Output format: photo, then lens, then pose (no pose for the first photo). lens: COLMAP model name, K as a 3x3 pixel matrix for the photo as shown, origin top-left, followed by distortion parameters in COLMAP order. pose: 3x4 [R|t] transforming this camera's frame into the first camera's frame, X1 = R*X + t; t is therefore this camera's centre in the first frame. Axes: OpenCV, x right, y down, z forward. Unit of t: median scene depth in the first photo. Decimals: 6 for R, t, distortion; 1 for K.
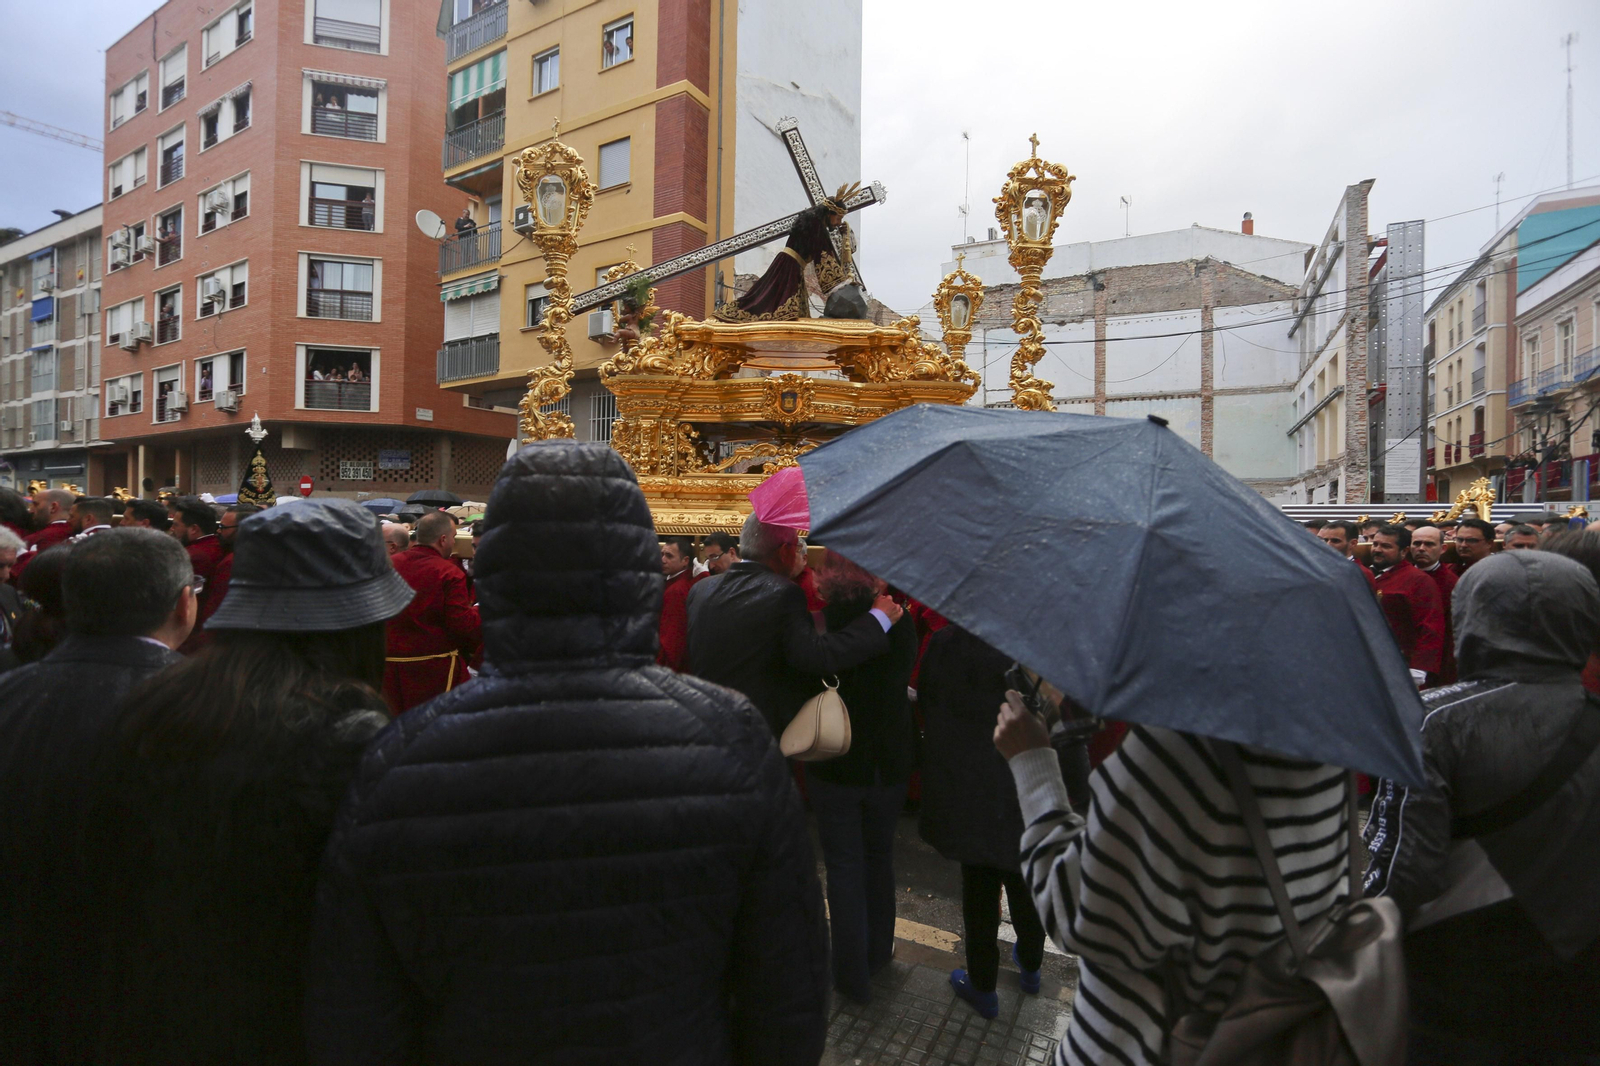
lens RADIAL K [[767.5, 0, 800.0], [0, 767.5, 533.0], [0, 0, 1]] dist [-0.068823, 0.026082]
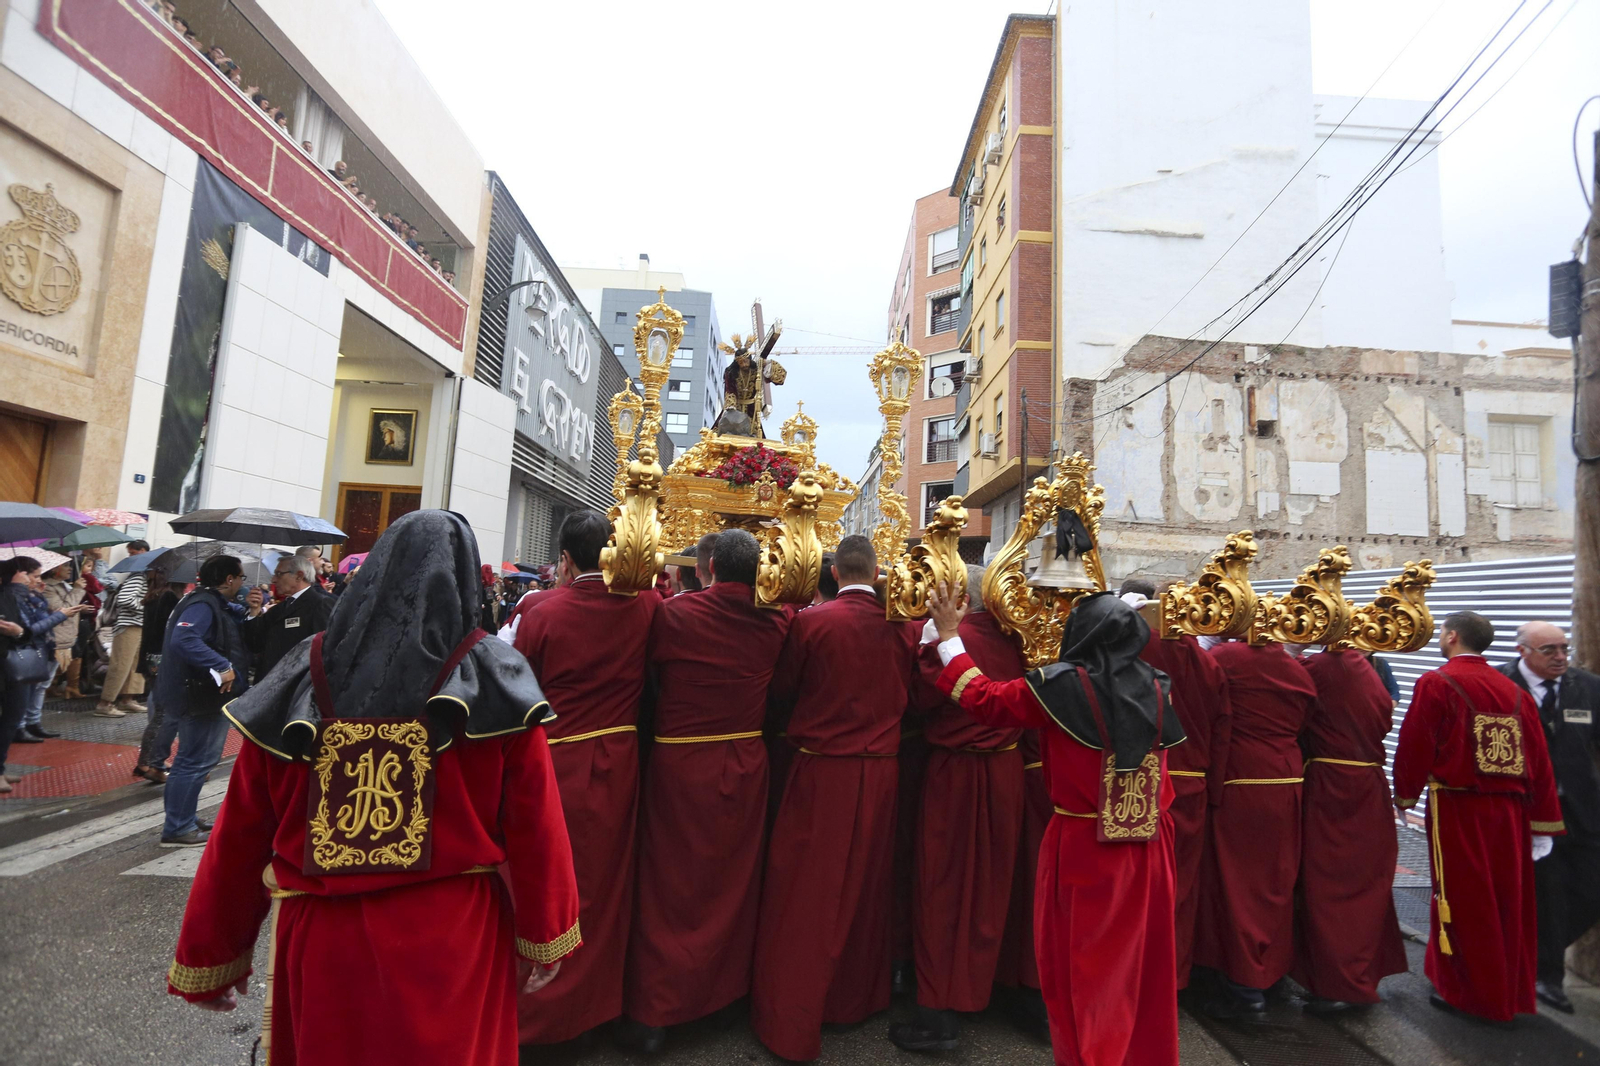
lens RADIAL K [[767.5, 0, 800.0], [0, 767.5, 533.0], [0, 0, 1]] dist [-0.068823, 0.026082]
pose [[0.487766, -0.073283, -0.869893, 0.448183], [-0.051212, 0.992352, -0.112315, 0.012144], [0.871471, 0.099333, 0.480283, 0.115885]]
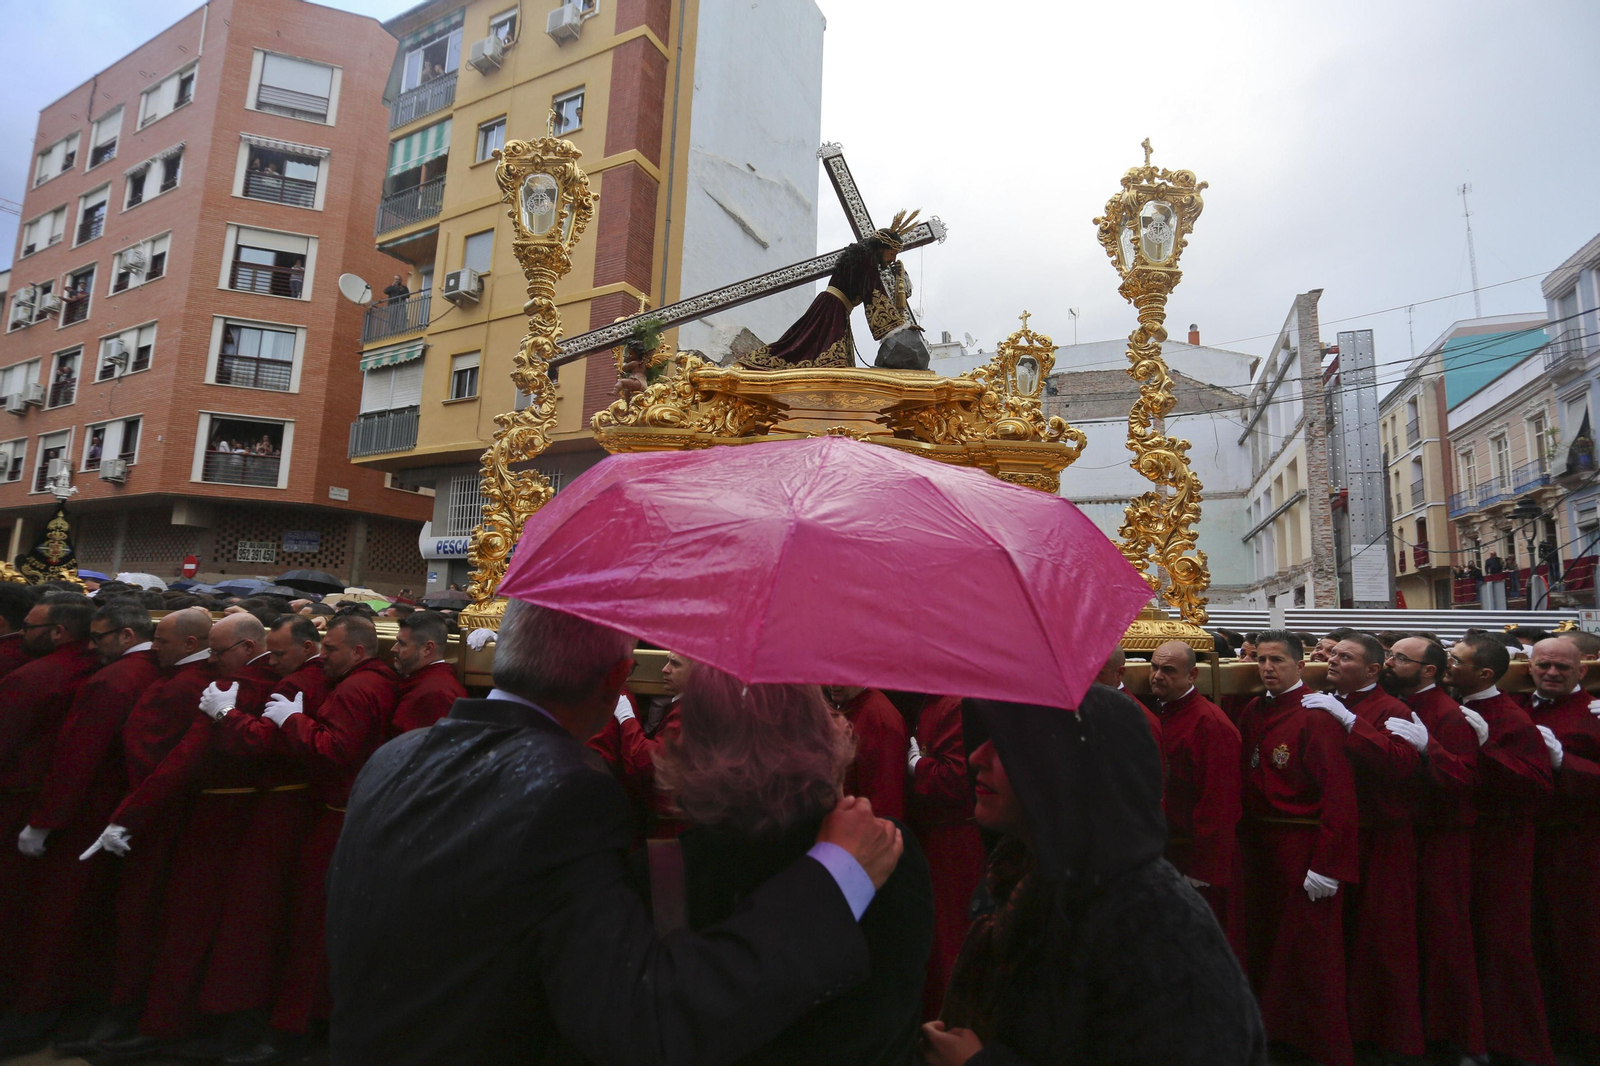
lens RADIAL K [[767.5, 0, 800.0], [0, 767.5, 533.0], [0, 0, 1]] dist [-0.068823, 0.026082]
pose [[0.997671, 0.027101, 0.062588, 0.006515], [-0.018618, 0.991029, -0.132345, 0.000682], [-0.065614, 0.130872, 0.989226, 0.068772]]
